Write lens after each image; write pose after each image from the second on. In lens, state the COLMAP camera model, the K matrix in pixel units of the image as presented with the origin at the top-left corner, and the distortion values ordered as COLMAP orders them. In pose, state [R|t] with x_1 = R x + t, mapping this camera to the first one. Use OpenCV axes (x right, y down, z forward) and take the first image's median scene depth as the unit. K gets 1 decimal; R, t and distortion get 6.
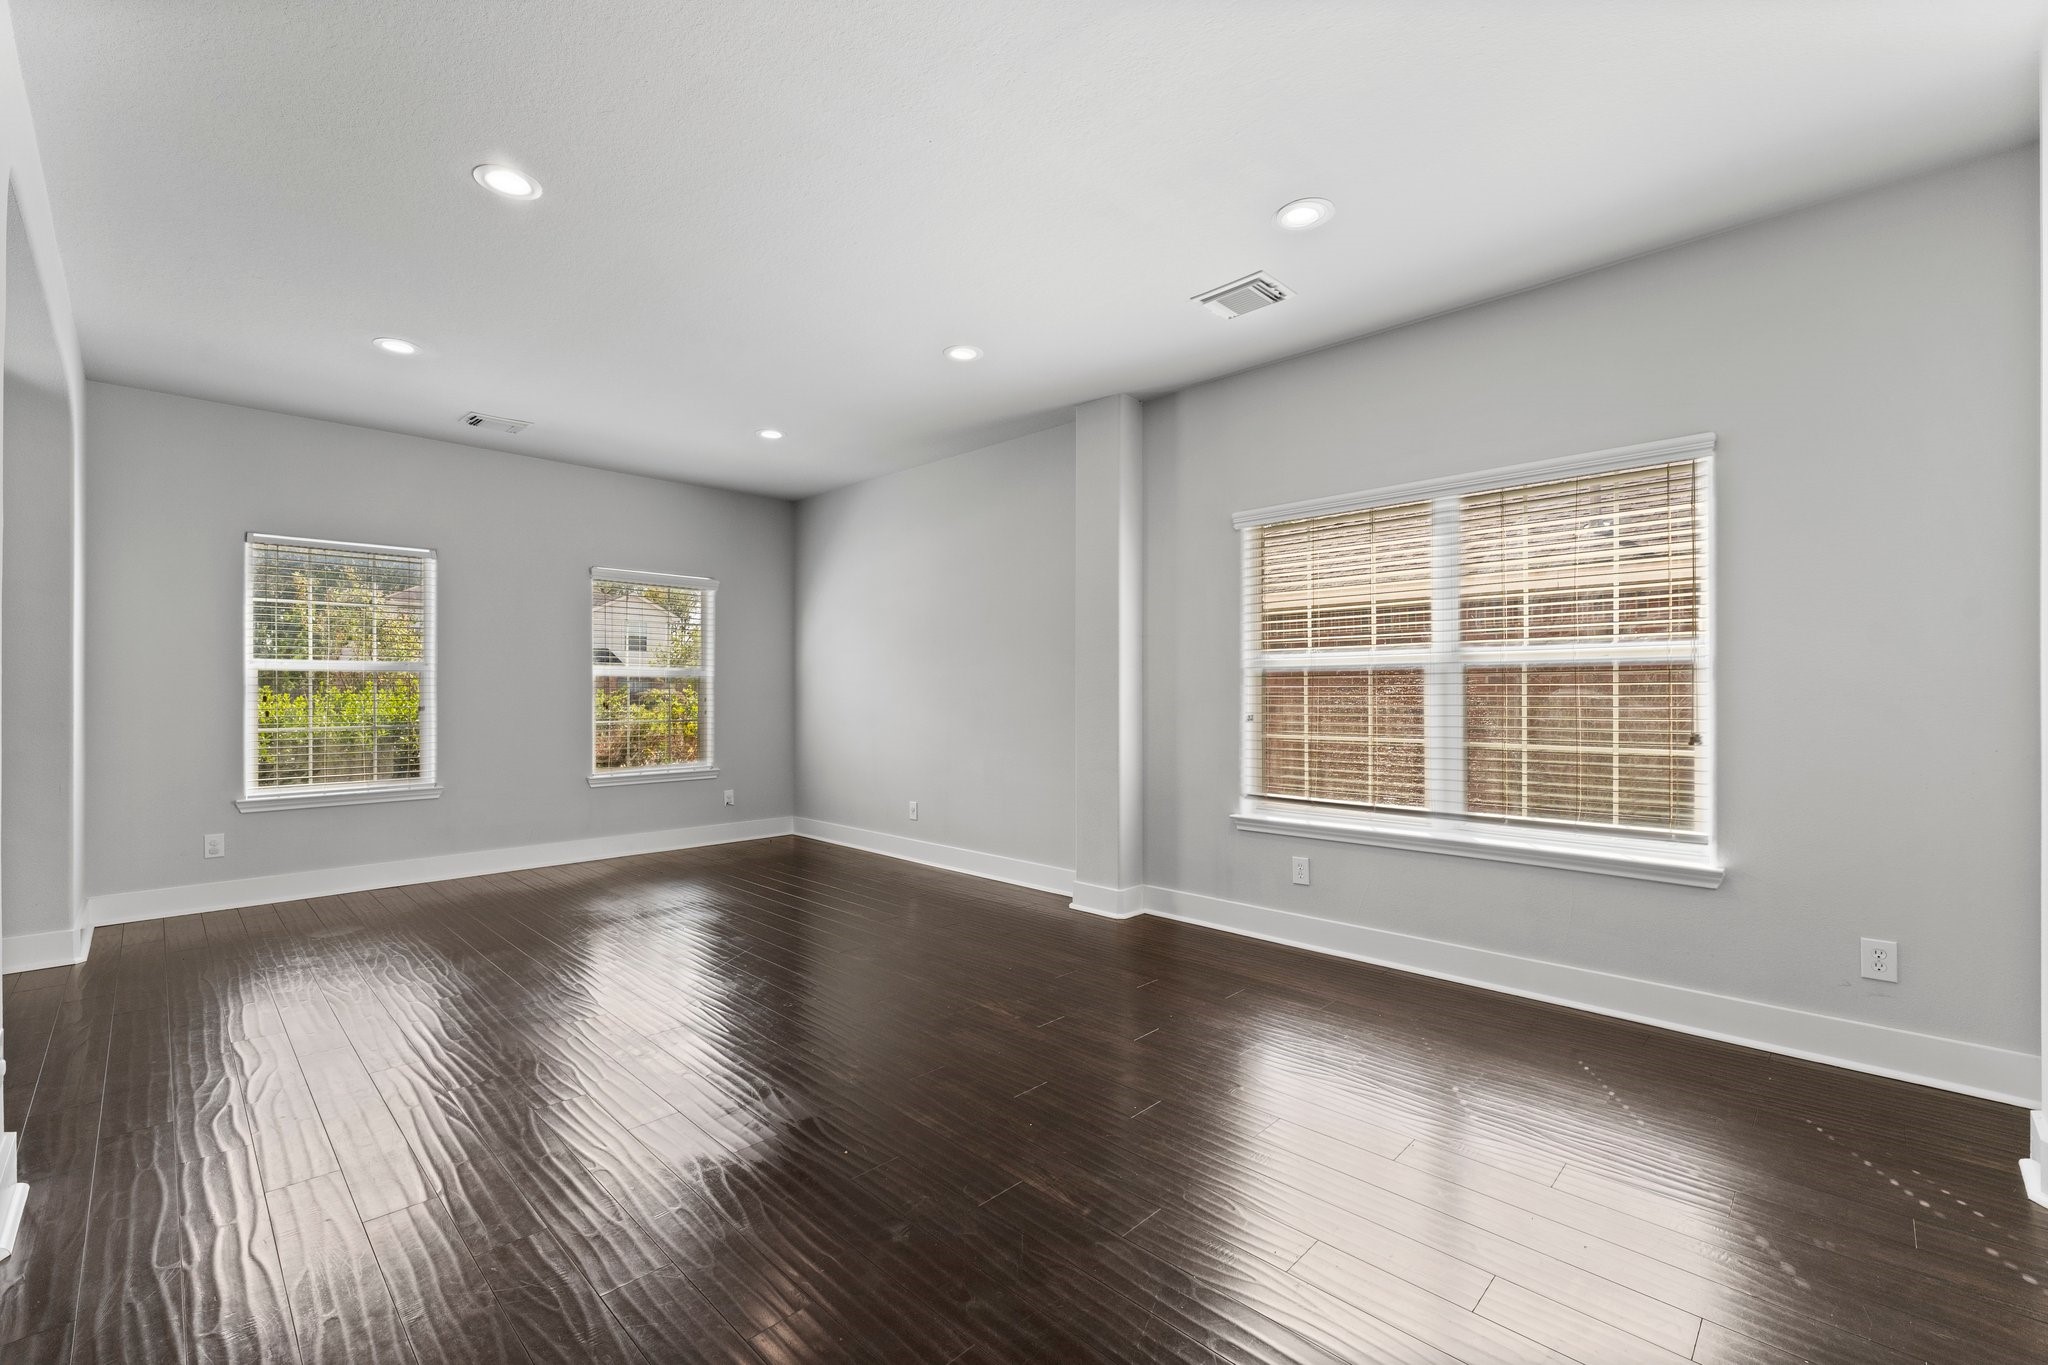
lens RADIAL K [[847.5, 0, 1032.2], [0, 847.5, 693.1], [0, 0, 1]] dist [-0.000384, 0.001034]
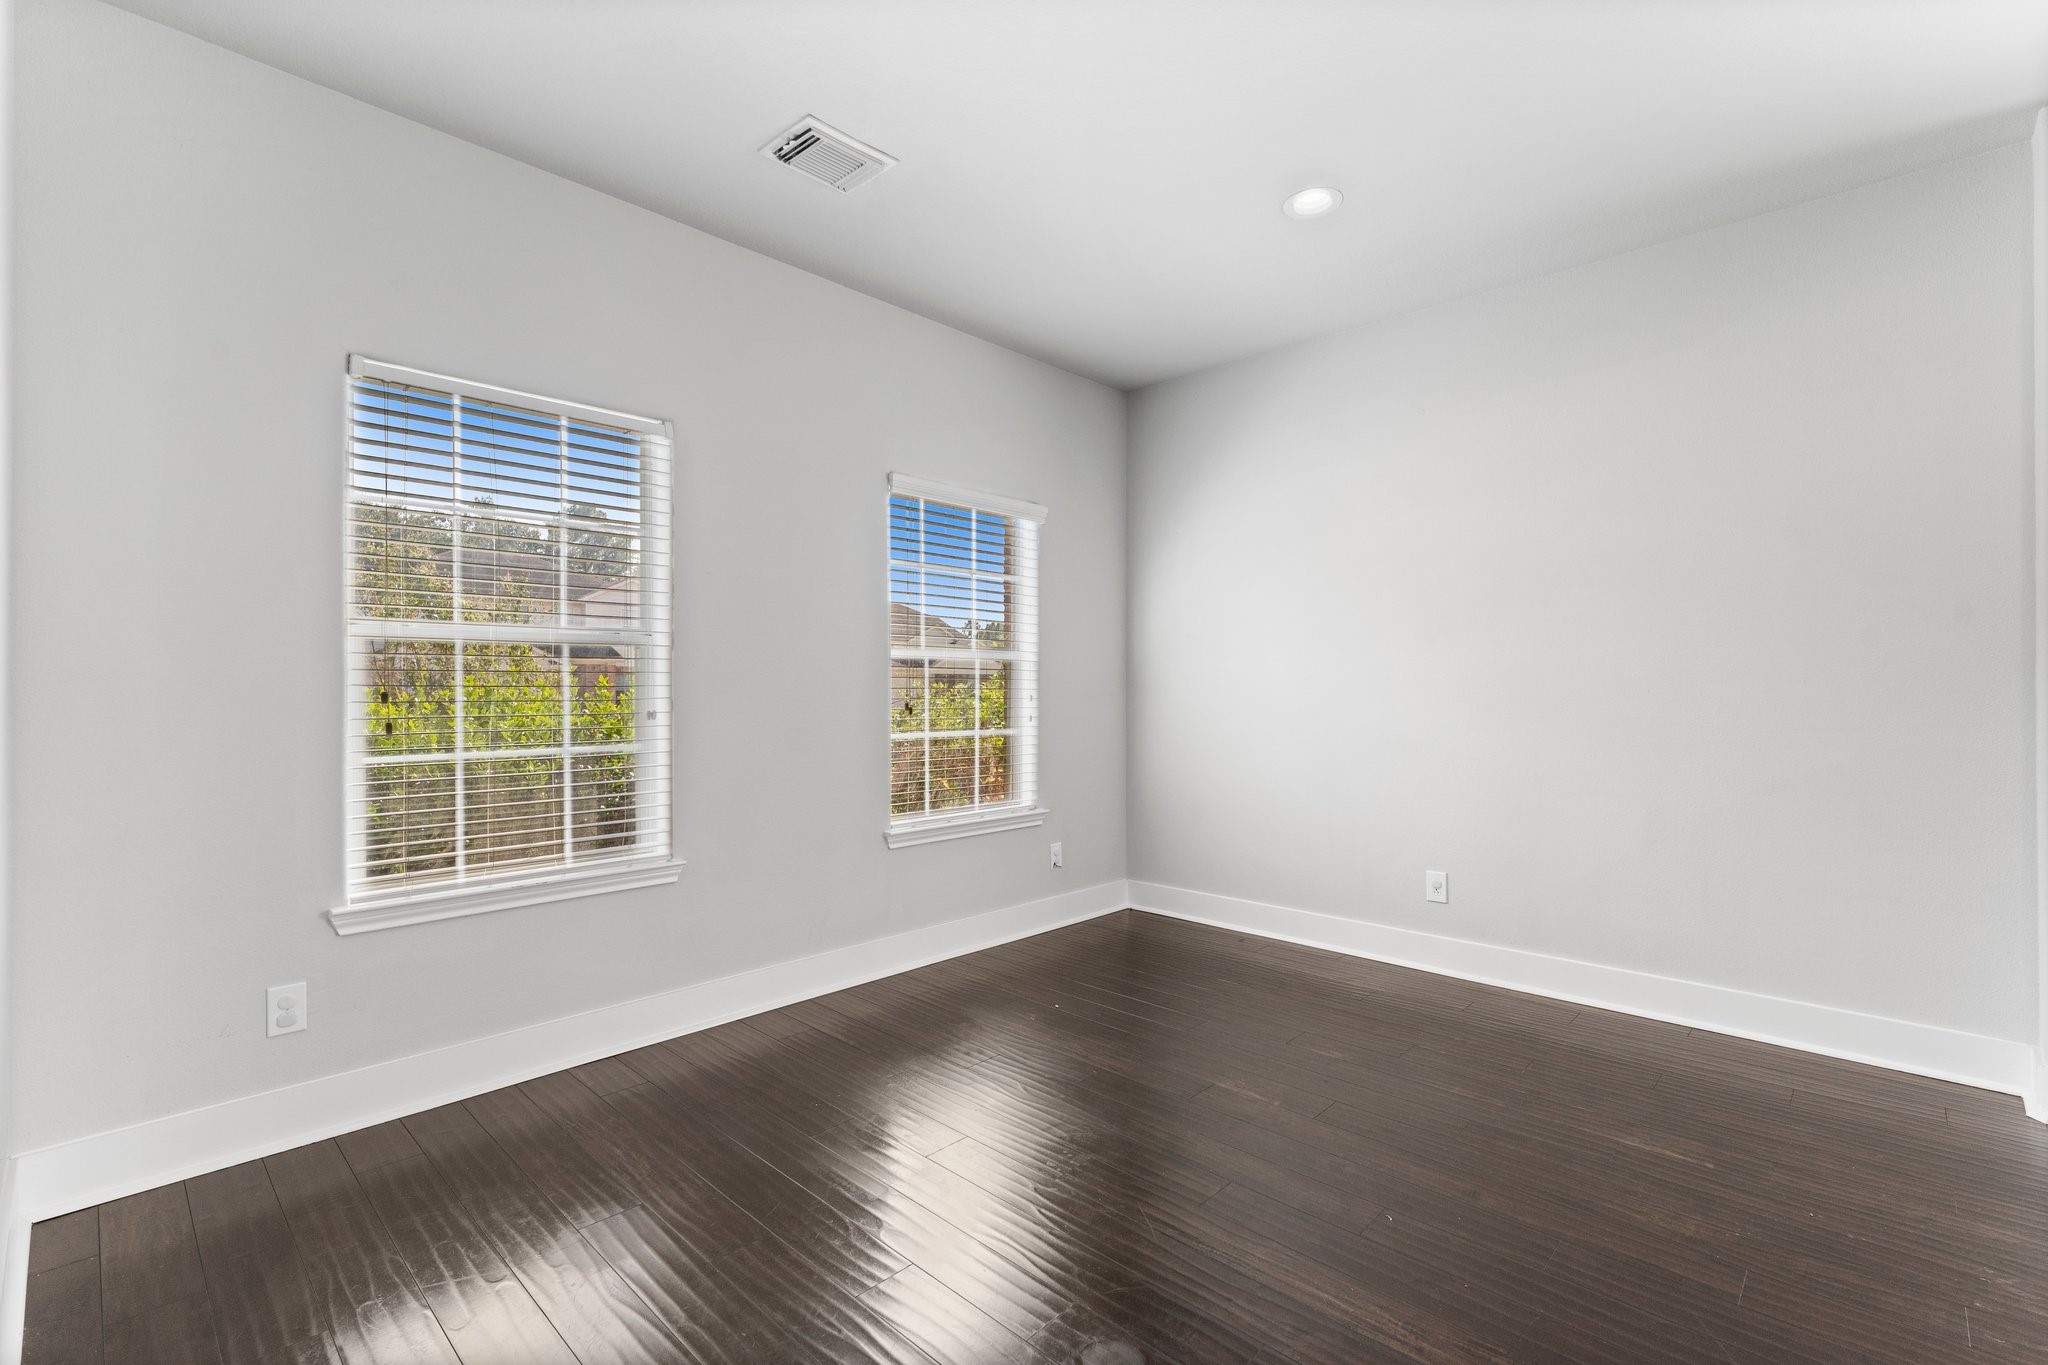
lens RADIAL K [[888.2, 0, 1026.8], [0, 888.2, 693.4], [0, 0, 1]] dist [-0.002742, -0.001704]
pose [[0.999985, -0.005445, -0.000922, -0.548749], [0.005445, 0.999985, 0.000260, 0.005733], [0.000920, -0.000265, 1.000000, 0.504909]]
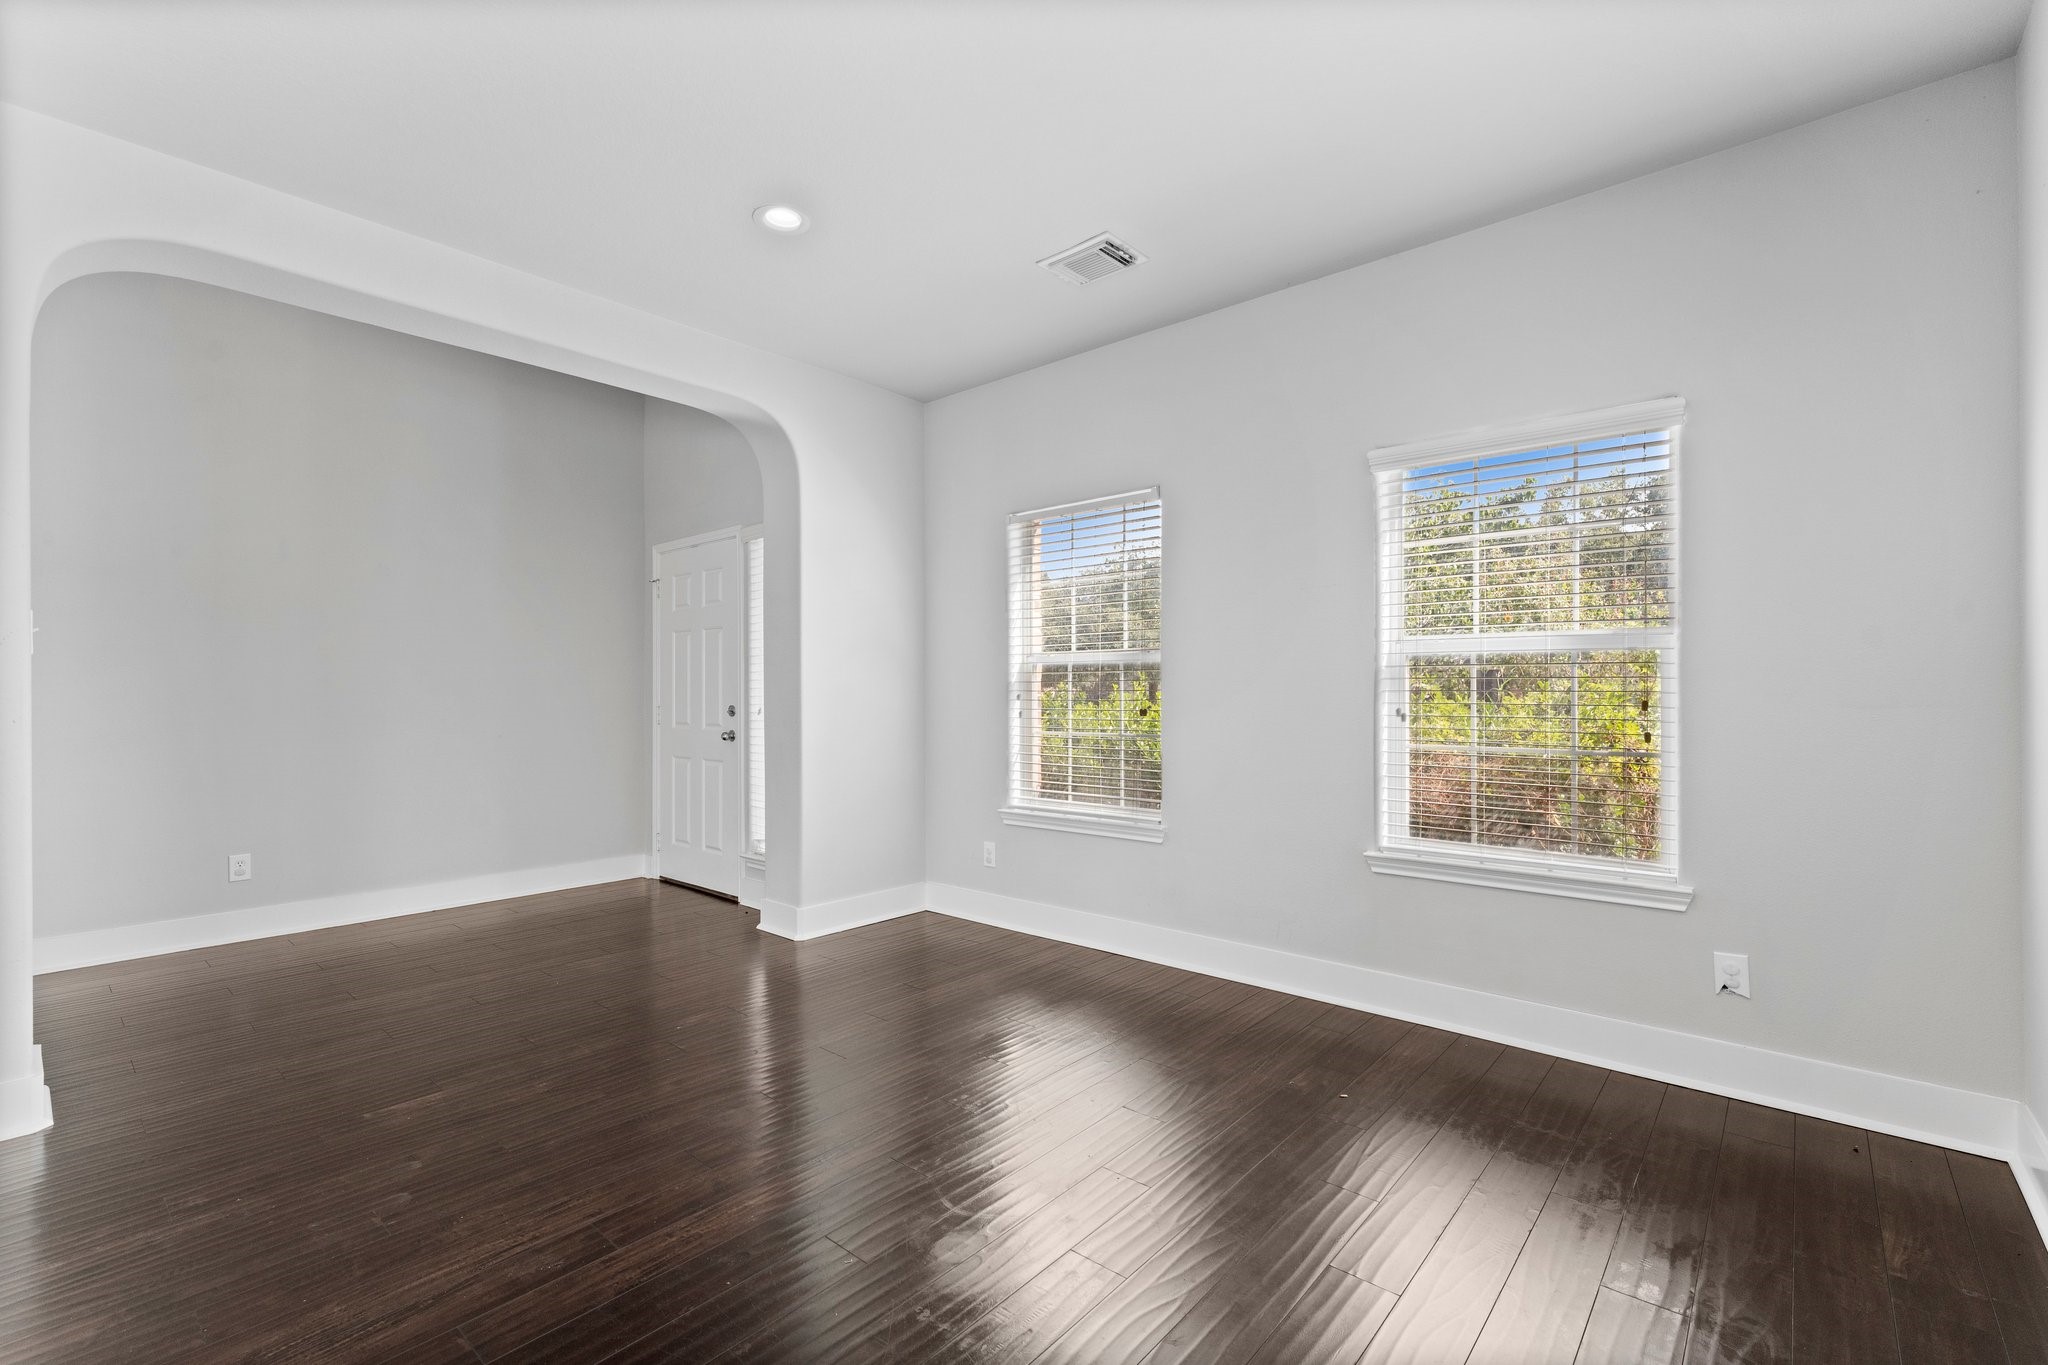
lens RADIAL K [[888.2, 0, 1032.7], [0, 888.2, 697.9], [0, 0, 1]] dist [-0.002742, -0.001704]
pose [[0.059923, 0.005502, -0.998188, 0.010756], [0.001304, 0.999984, 0.005590, 0.001606], [0.998202, -0.001636, 0.059915, 0.979349]]
